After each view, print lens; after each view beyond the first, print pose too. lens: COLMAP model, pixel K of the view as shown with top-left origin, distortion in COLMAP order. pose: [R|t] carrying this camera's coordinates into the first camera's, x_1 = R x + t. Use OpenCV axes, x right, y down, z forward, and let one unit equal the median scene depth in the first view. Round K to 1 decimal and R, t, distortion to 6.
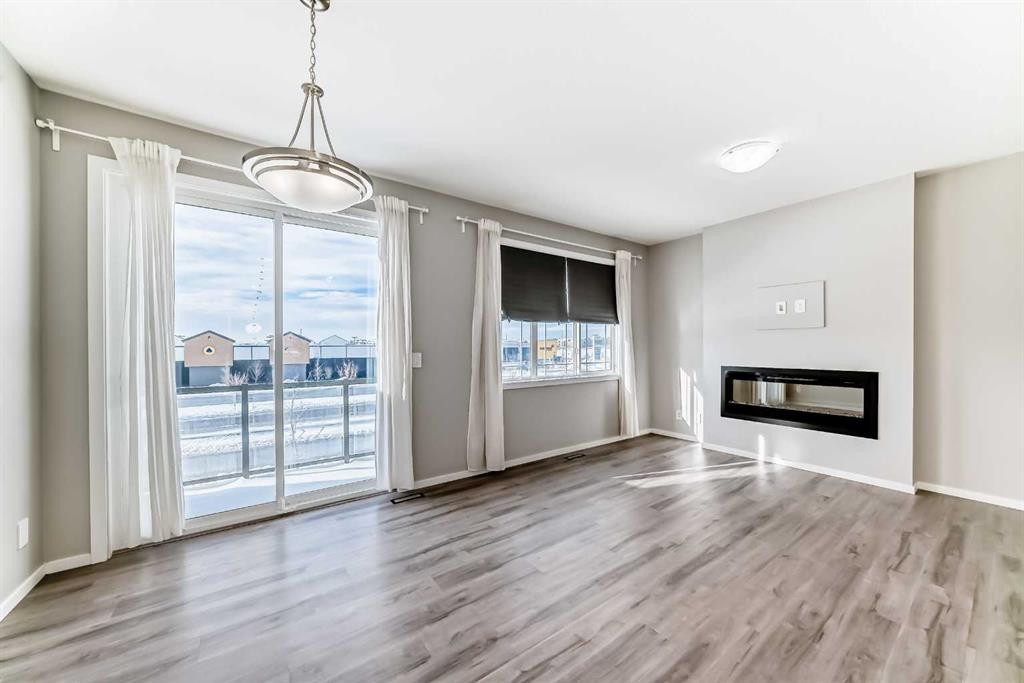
lens RADIAL K [[367.7, 0, 519.0], [0, 367.7, 344.9], [0, 0, 1]] dist [-0.011567, 0.000141]
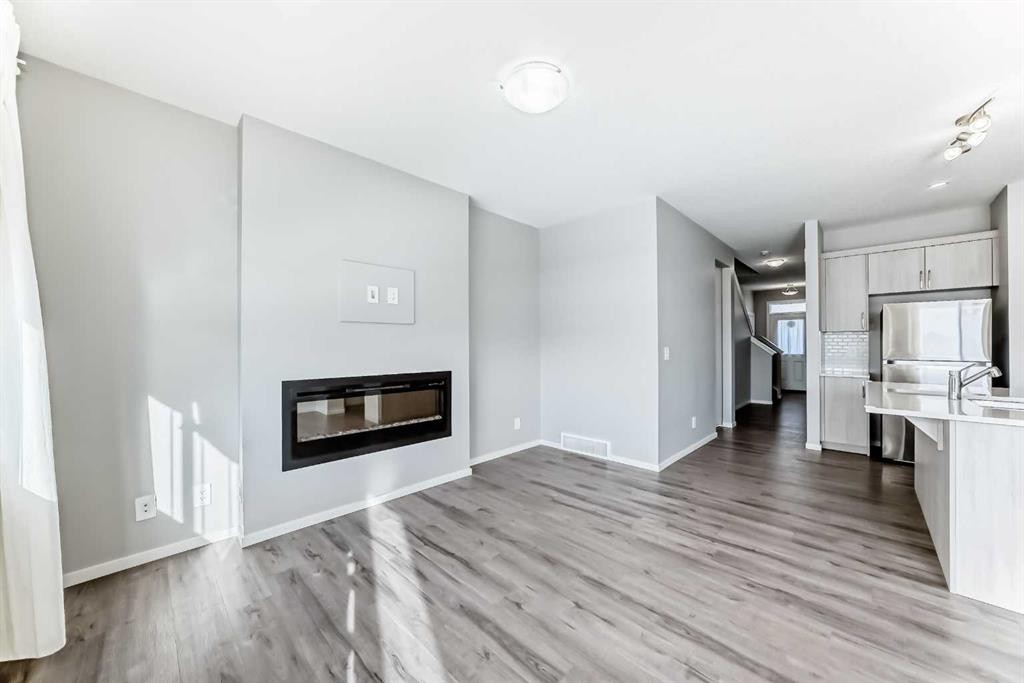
lens RADIAL K [[367.7, 0, 519.0], [0, 367.7, 344.9], [0, 0, 1]] dist [-0.011567, 0.000141]
pose [[-0.176272, 0.002302, 0.984339, -0.074103], [0.000800, 0.999997, -0.002195, 0.003116], [-0.984341, 0.000401, -0.176274, 0.894171]]
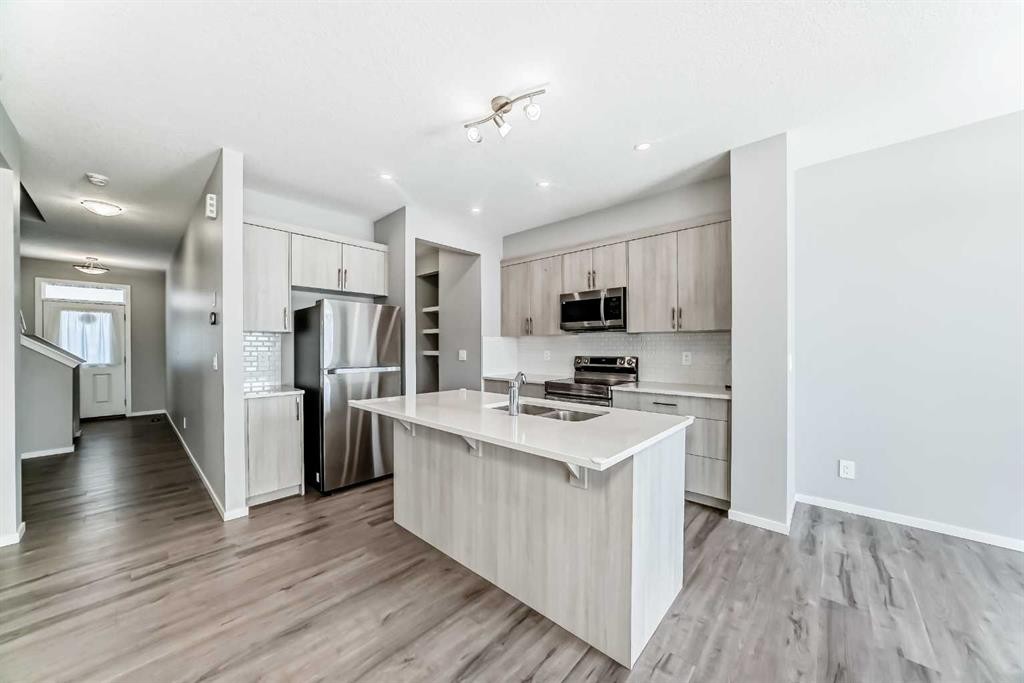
lens RADIAL K [[357.6, 0, 508.3], [0, 357.6, 347.8], [0, 0, 1]] dist [-0.002039, -0.000022]
pose [[-0.981012, 0.002725, -0.193929, 0.524047], [0.002953, 0.999995, -0.000888, -0.003514], [0.193926, -0.001443, -0.981015, 0.566336]]
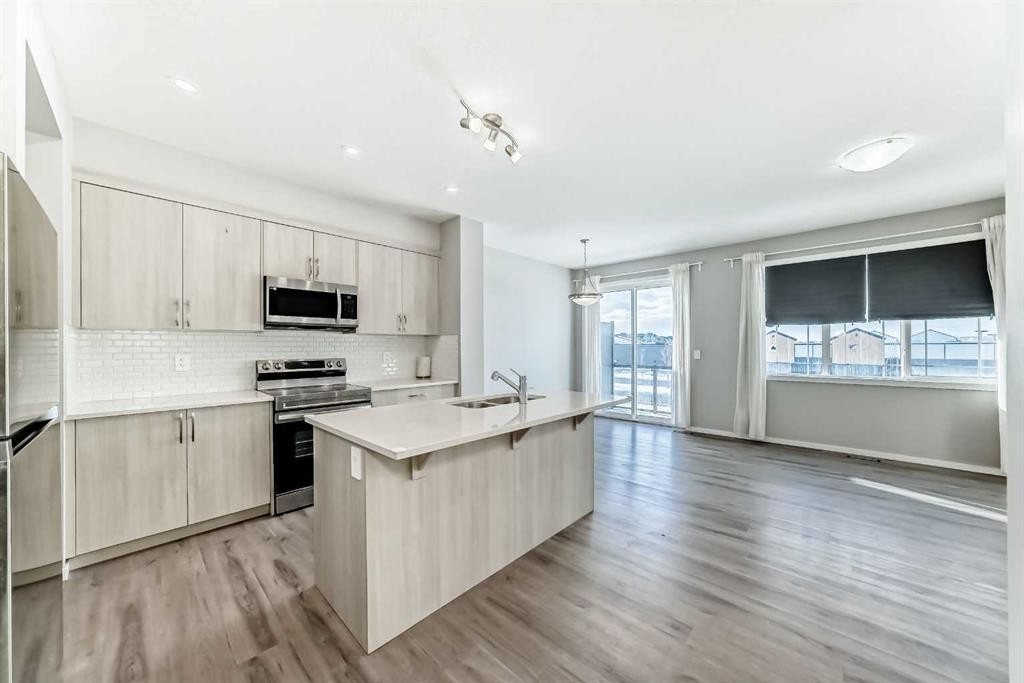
lens RADIAL K [[367.7, 0, 519.0], [0, 367.7, 344.9], [0, 0, 1]] dist [-0.011567, 0.000141]
pose [[0.202175, -0.002191, -0.979347, 1.064686], [0.008450, 0.999964, -0.000493, -0.009262], [0.979313, -0.008176, 0.202186, -0.106387]]
